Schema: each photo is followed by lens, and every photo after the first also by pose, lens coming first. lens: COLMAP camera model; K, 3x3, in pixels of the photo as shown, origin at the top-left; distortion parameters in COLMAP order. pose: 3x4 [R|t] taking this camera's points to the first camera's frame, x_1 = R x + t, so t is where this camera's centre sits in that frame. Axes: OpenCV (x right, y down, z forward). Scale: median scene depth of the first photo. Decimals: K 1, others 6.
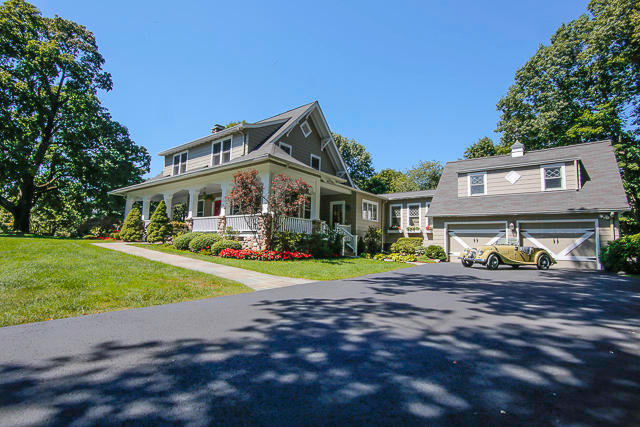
lens RADIAL K [[312.9, 0, 320.0], [0, 312.9, 213.5], [0, 0, 1]] dist [-0.017316, 0.000216]
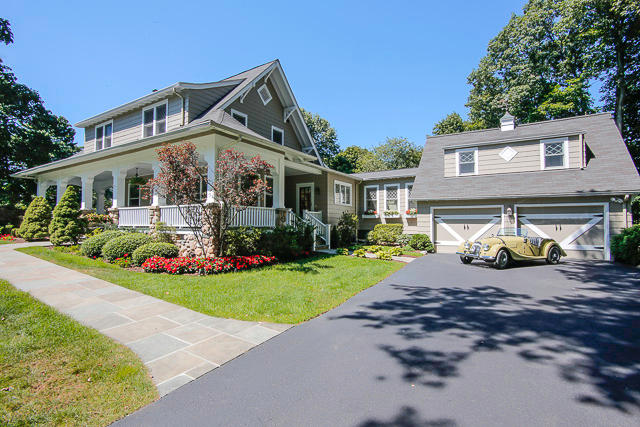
lens RADIAL K [[312.9, 0, 320.0], [0, 312.9, 213.5], [0, 0, 1]] dist [-0.017316, 0.000216]
pose [[0.992920, -0.023100, 0.116520, -0.004688], [0.014960, 0.997417, 0.070253, -0.018593], [-0.117842, -0.068012, 0.990701, 0.180184]]
